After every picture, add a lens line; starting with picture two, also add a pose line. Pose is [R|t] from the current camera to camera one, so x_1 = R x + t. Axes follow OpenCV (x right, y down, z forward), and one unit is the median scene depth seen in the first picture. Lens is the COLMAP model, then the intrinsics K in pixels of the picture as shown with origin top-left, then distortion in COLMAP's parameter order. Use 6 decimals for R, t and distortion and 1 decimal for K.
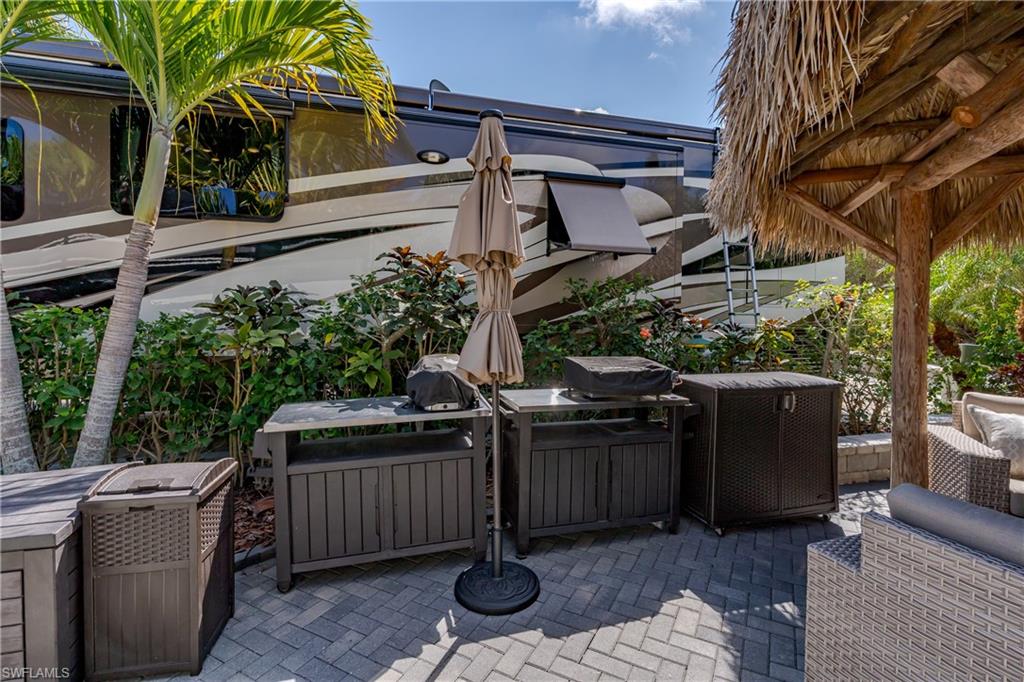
lens RADIAL K [[492.0, 0, 516.7], [0, 492.0, 316.1], [0, 0, 1]] dist [0.004672, 0.000730]
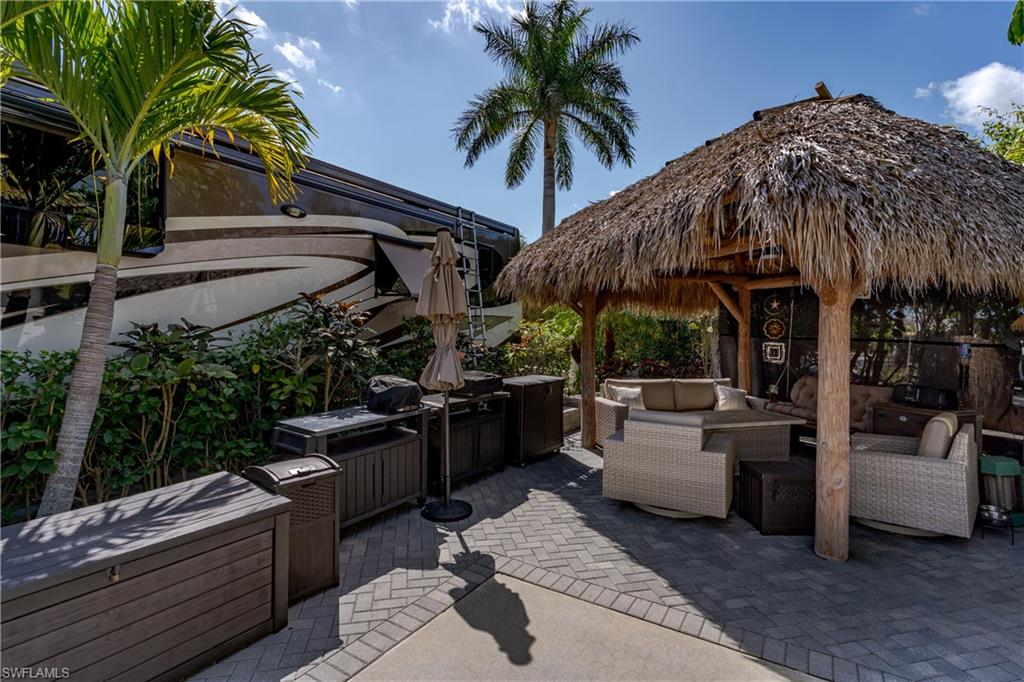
lens RADIAL K [[489.7, 0, 512.0], [0, 489.7, 341.0], [0, 0, 1]] dist [0.003836, 0.000340]
pose [[0.764085, -0.014137, 0.644961, -0.779530], [0.004169, 0.999847, 0.016977, -0.046704], [-0.645103, -0.010283, 0.764027, -0.341282]]
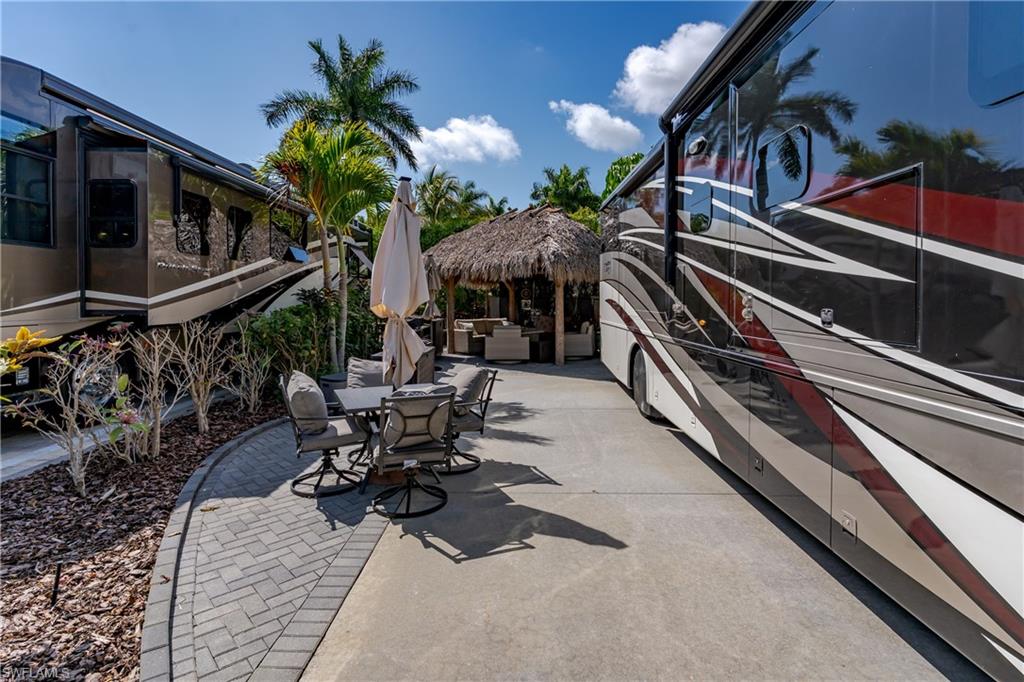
lens RADIAL K [[504.9, 0, 517.3], [0, 504.9, 320.4], [0, 0, 1]] dist [0.002194, 0.000045]
pose [[0.288173, -0.051479, 0.956194, -3.194782], [0.004701, 0.998618, 0.052346, -0.060096], [-0.957567, -0.010590, 0.288016, -0.745800]]
